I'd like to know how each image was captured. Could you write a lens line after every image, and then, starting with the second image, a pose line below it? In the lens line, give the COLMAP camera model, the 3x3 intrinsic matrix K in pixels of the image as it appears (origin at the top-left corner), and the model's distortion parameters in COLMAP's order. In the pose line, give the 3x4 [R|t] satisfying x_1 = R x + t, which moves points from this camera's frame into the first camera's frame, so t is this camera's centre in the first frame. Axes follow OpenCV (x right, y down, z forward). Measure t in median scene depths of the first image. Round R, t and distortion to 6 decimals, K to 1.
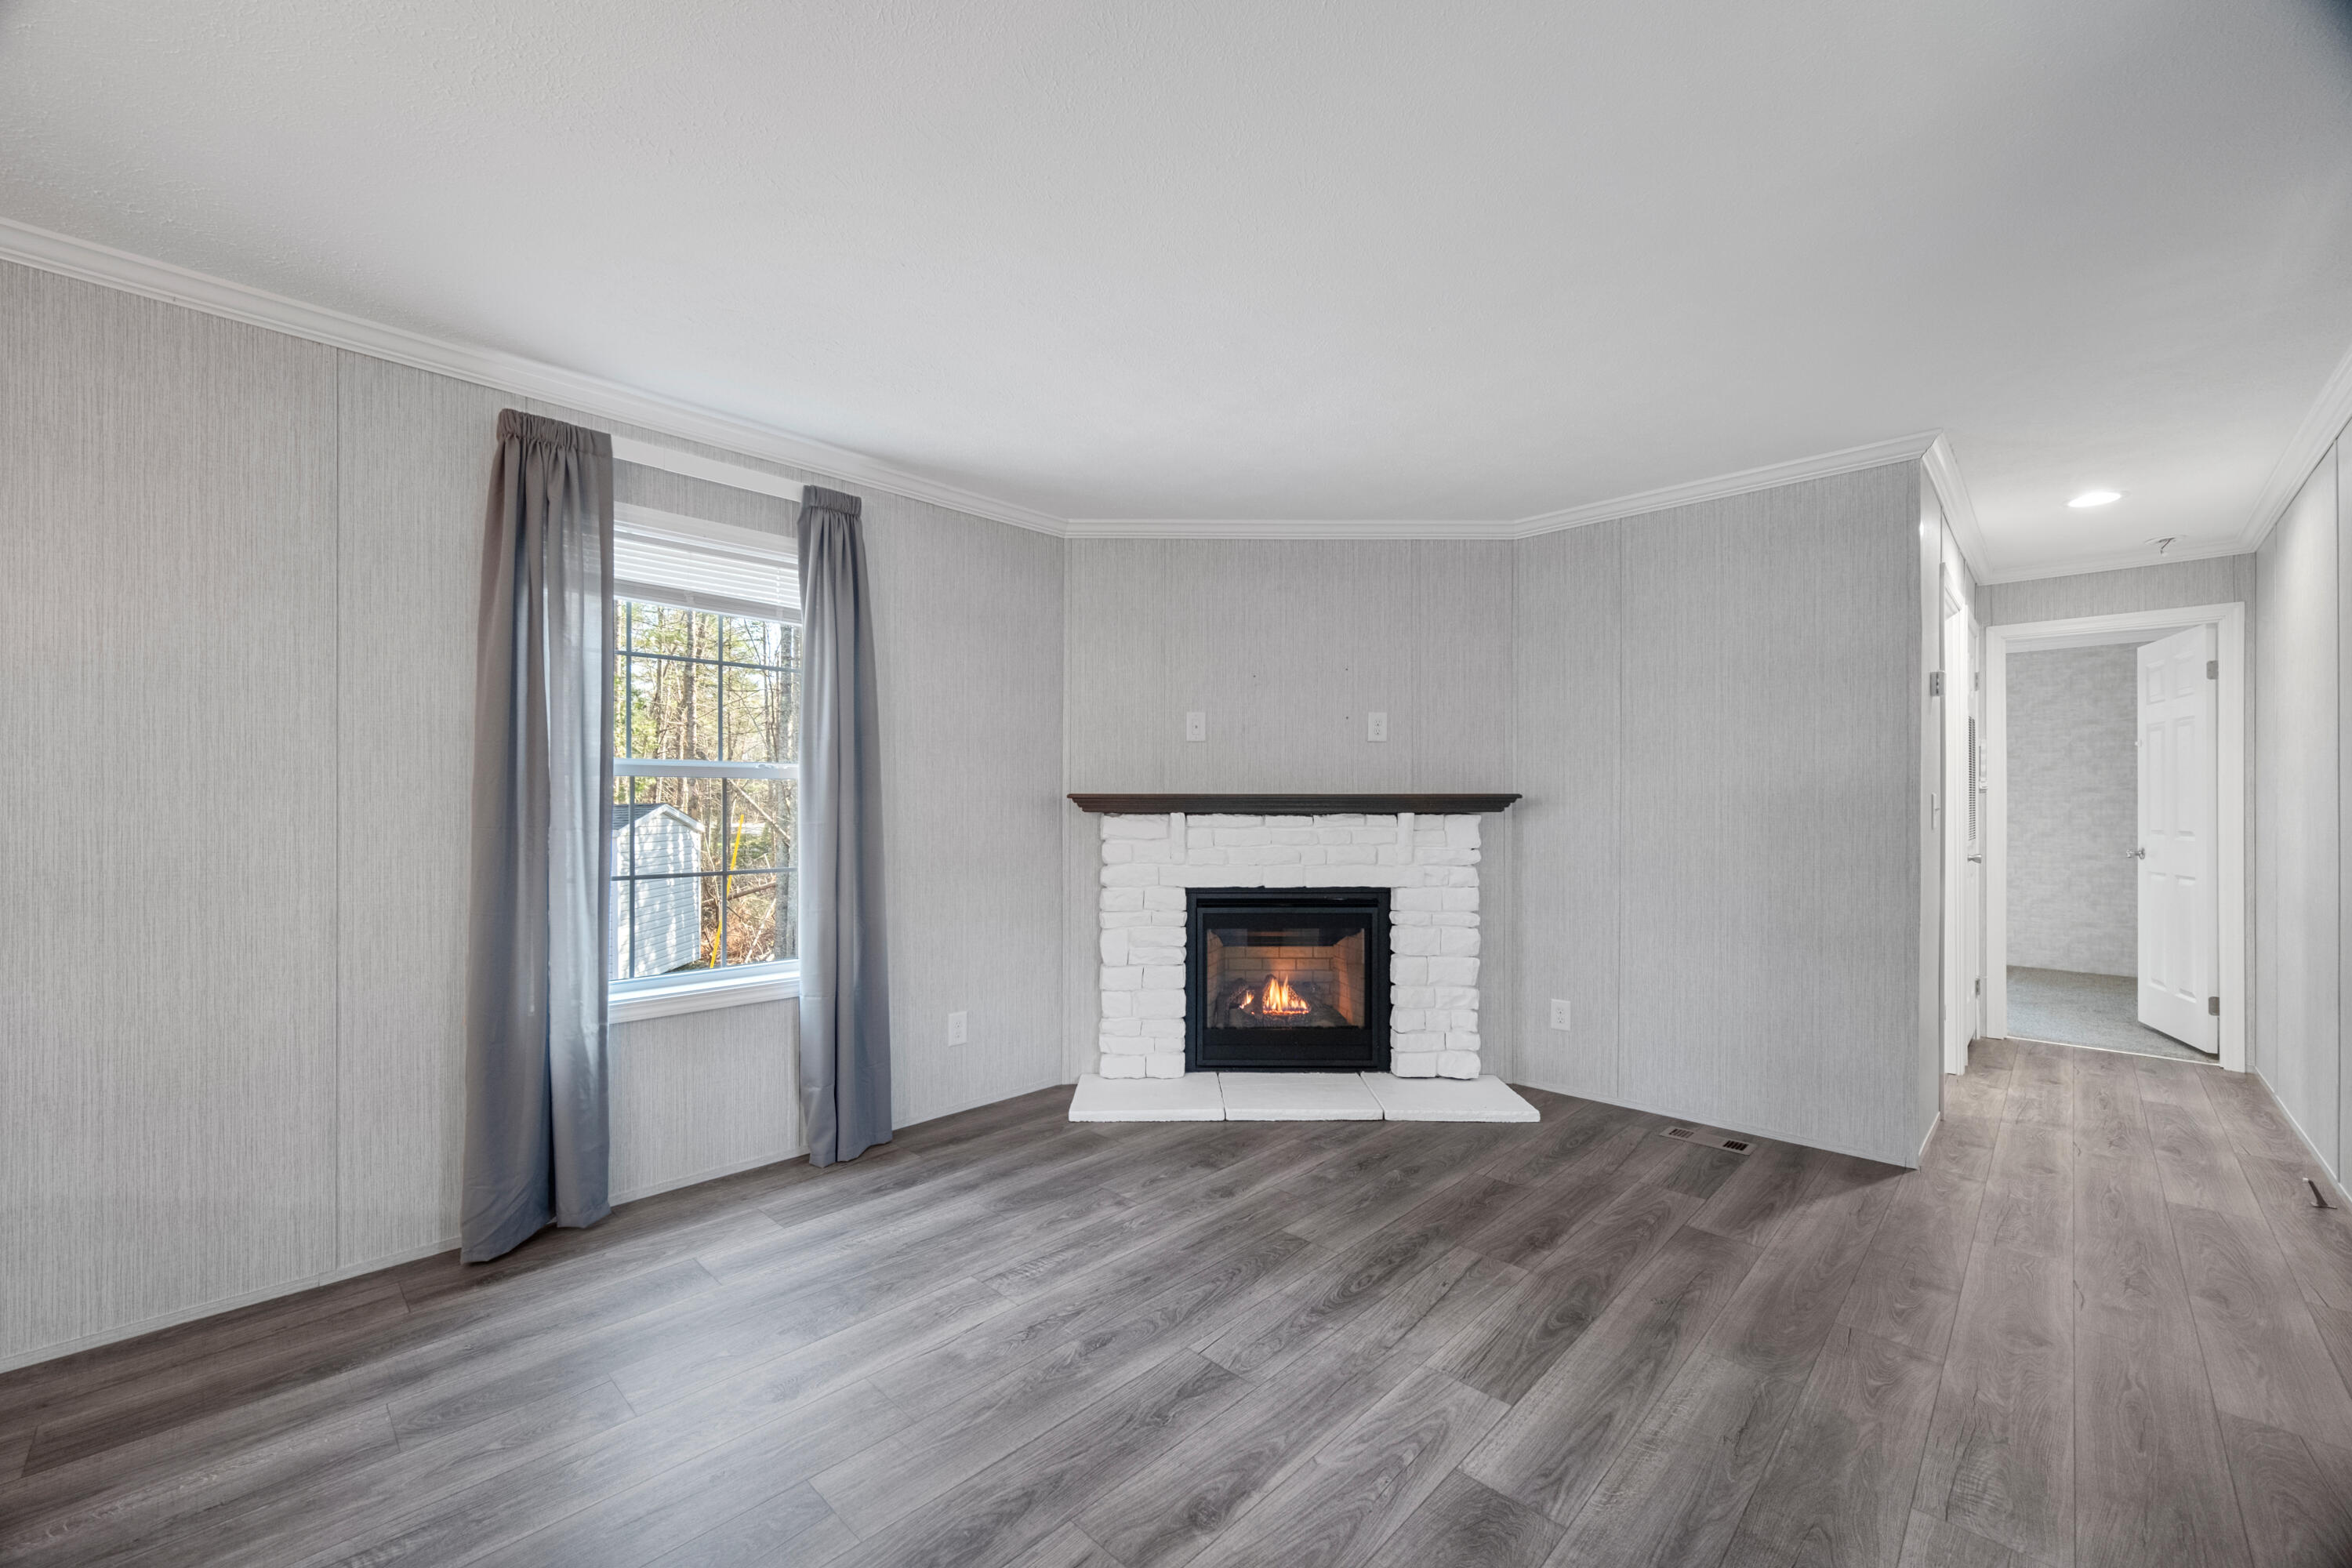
lens RADIAL K [[934.5, 0, 1173.5], [0, 934.5, 806.0], [0, 0, 1]] dist [0.001147, 0.000051]
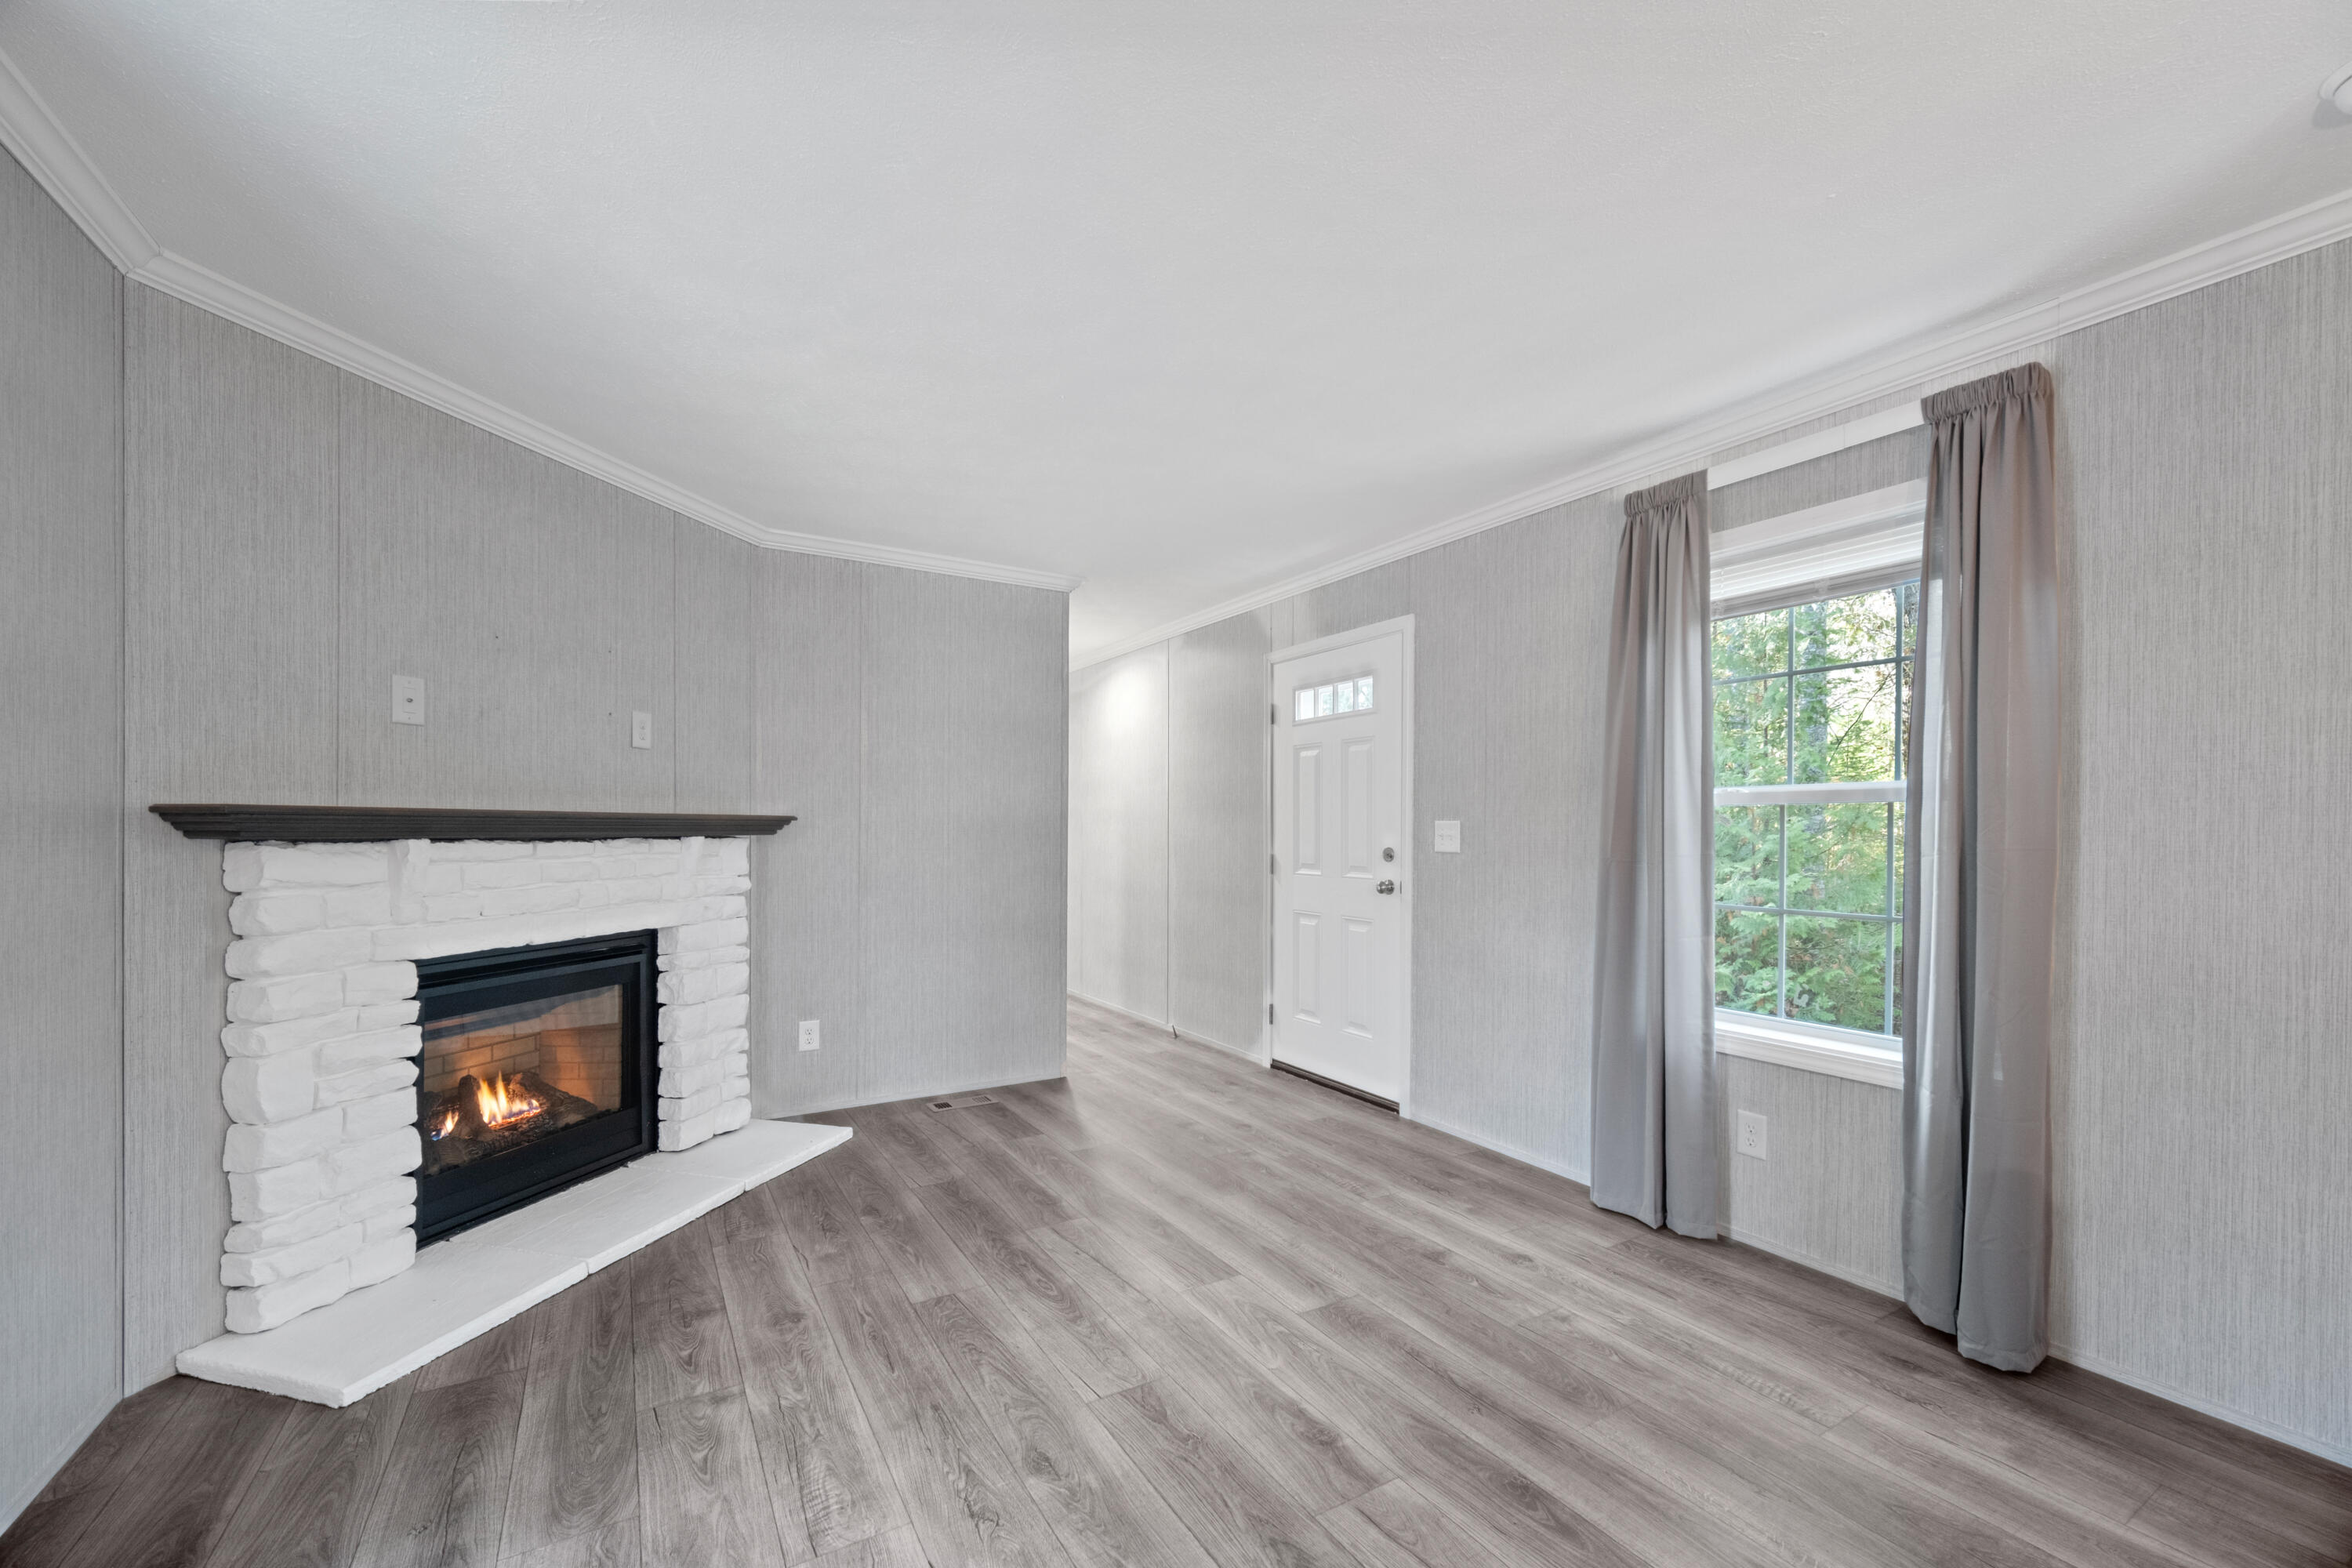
lens RADIAL K [[944.3, 0, 1183.7], [0, 944.3, 830.4], [0, 0, 1]] dist [0.001192, 0.000031]
pose [[0.255822, -0.001131, 0.966723, -0.510013], [-0.003555, 0.999991, 0.002111, -0.001931], [-0.966717, -0.003977, 0.255816, 0.382025]]
